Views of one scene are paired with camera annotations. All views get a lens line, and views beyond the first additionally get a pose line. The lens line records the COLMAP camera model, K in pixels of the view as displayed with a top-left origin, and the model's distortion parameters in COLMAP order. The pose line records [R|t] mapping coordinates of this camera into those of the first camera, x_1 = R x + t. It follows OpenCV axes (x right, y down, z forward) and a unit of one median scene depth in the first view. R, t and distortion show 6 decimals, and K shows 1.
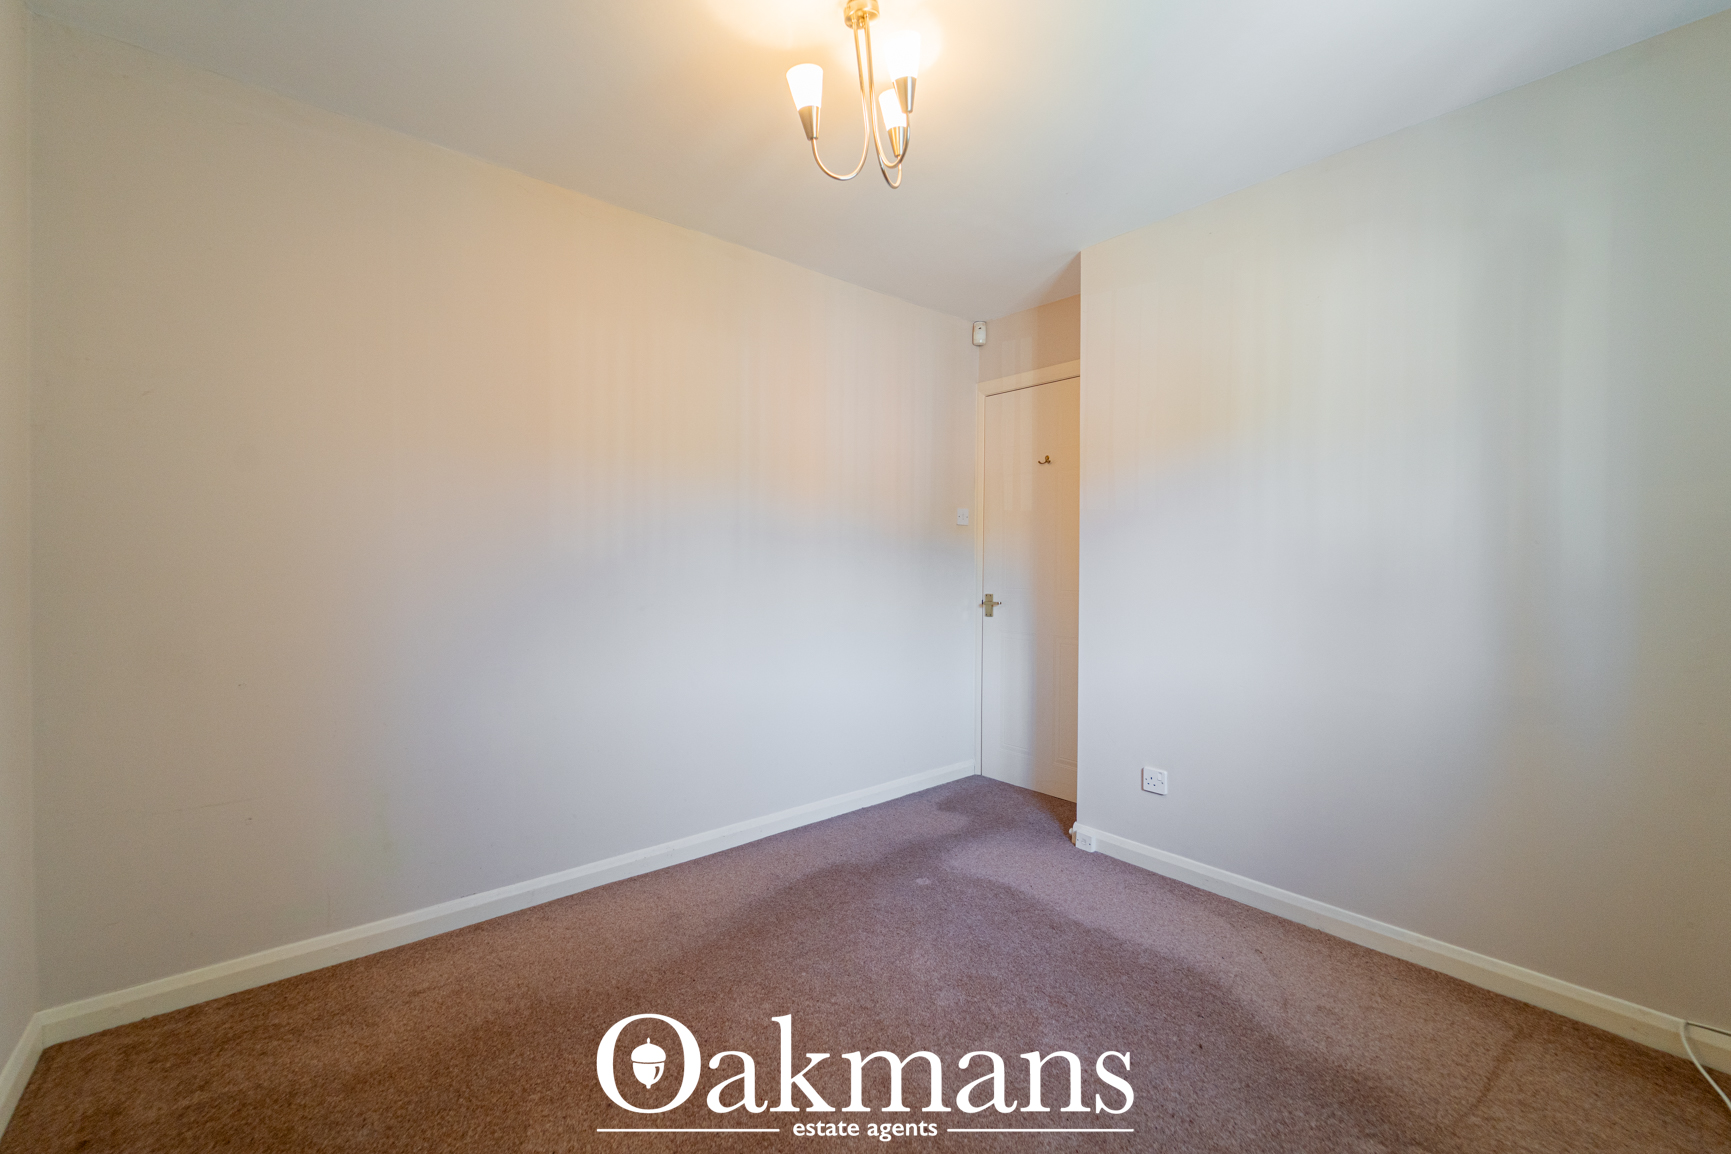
lens RADIAL K [[698.4, 0, 864.3], [0, 698.4, 572.6], [0, 0, 1]] dist [0.001971, -0.002069]
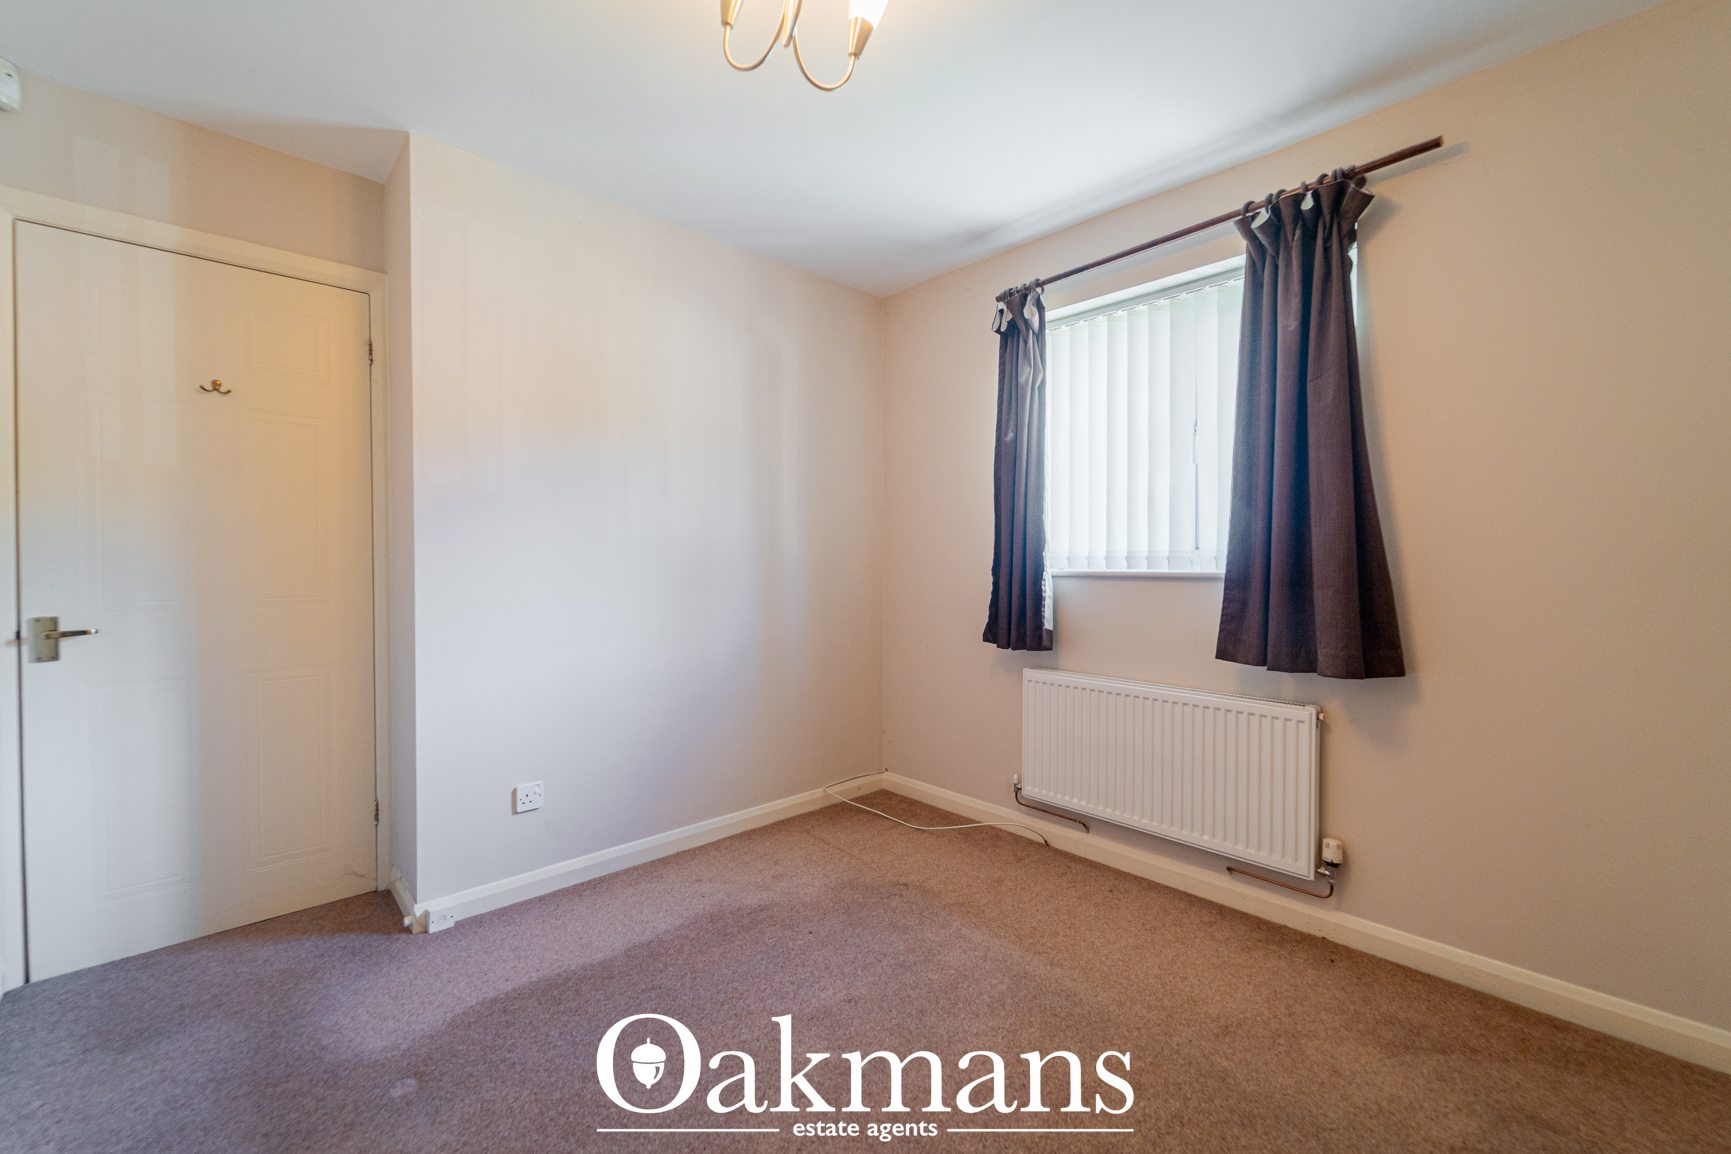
lens RADIAL K [[698.4, 0, 867.9], [0, 698.4, 580.9], [0, 0, 1]] dist [0.001971, -0.002069]
pose [[-0.049988, -0.028152, 0.998353, -0.493351], [0.016511, 0.999443, 0.029010, 0.000024], [-0.998613, 0.017934, -0.049495, 0.597604]]
